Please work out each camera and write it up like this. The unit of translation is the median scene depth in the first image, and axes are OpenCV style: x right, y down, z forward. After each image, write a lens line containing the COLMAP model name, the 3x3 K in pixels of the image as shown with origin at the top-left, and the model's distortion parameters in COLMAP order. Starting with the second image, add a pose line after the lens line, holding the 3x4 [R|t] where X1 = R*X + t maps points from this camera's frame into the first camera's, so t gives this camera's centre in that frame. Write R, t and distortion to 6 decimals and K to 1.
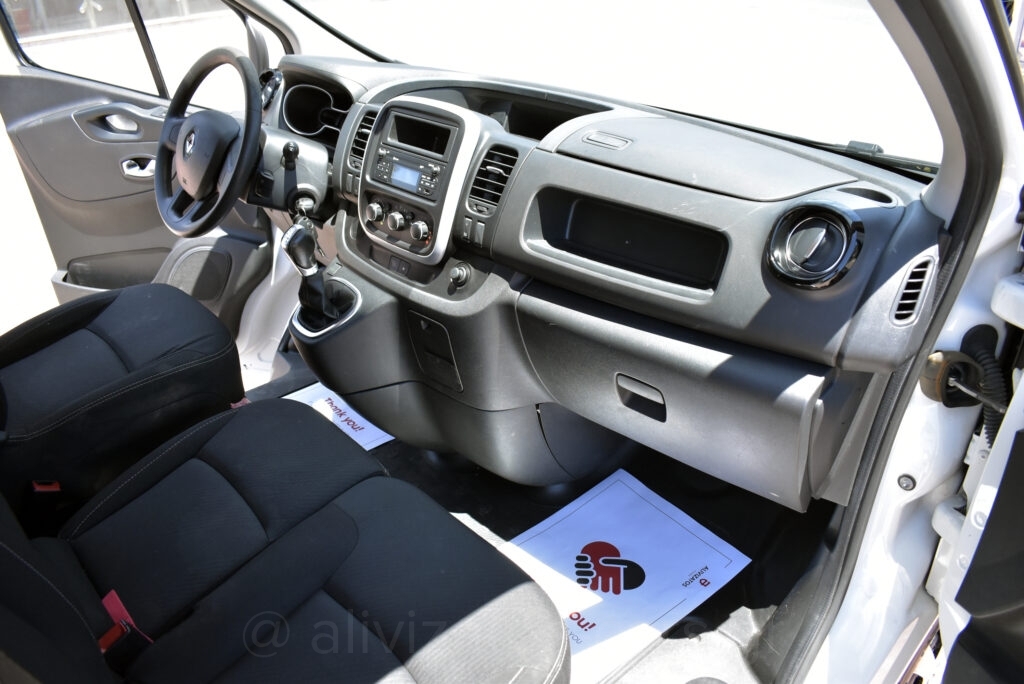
lens RADIAL K [[769.4, 0, 512.0], [0, 769.4, 342.0], [0, 0, 1]] dist [-0.064472, 0.001102]
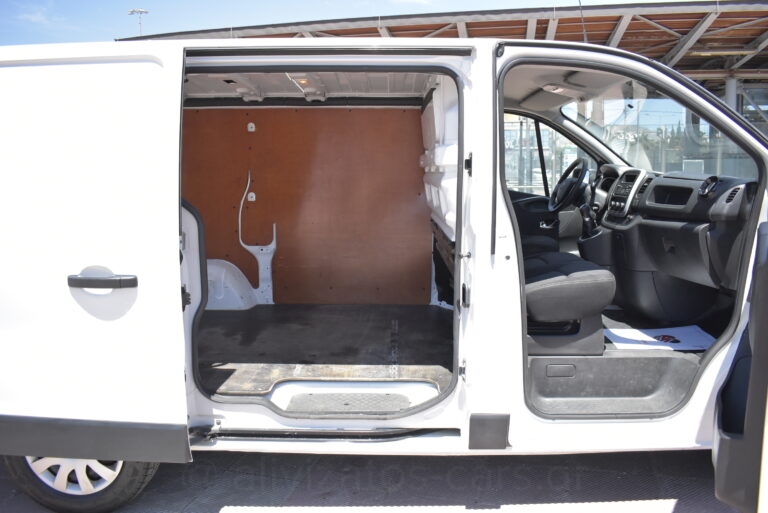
lens RADIAL K [[577.1, 0, 384.0], [0, 577.1, 256.5], [0, 0, 1]] dist [-0.064472, 0.001102]
pose [[0.717265, 0.110785, -0.687937, 0.764824], [-0.343262, 0.915350, -0.210490, 0.822989], [0.606384, 0.387120, 0.694577, -1.063061]]
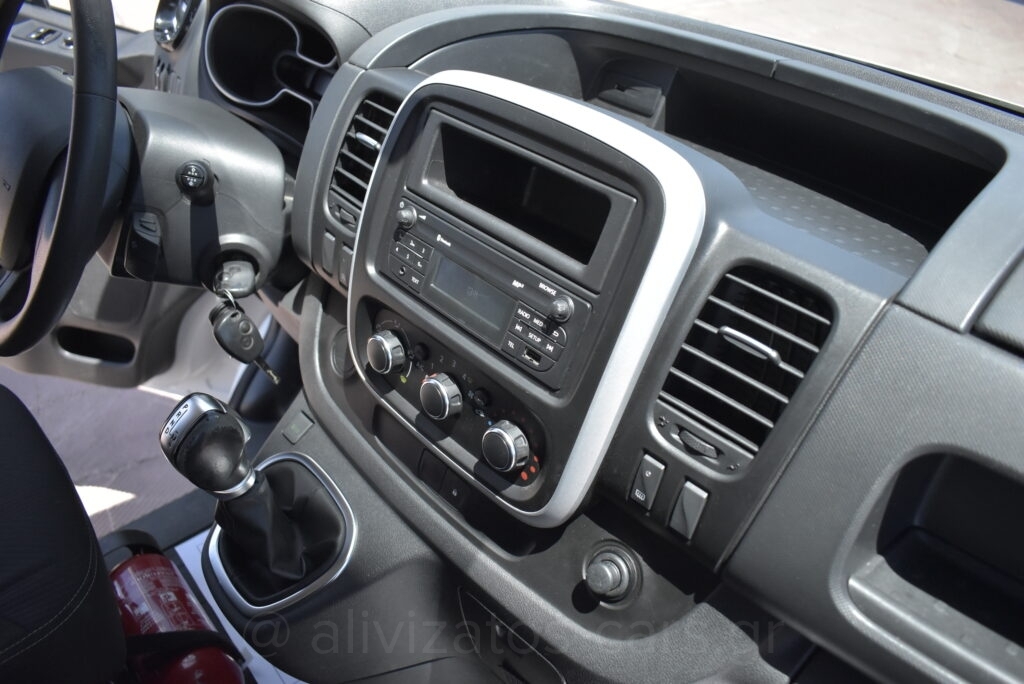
lens RADIAL K [[769.4, 0, 512.0], [0, 769.4, 342.0], [0, 0, 1]] dist [-0.064472, 0.001102]
pose [[0.999383, 0.032003, 0.014488, -0.118460], [-0.033662, 0.990362, 0.134348, -0.237390], [-0.010048, -0.134753, 0.990828, 0.590296]]
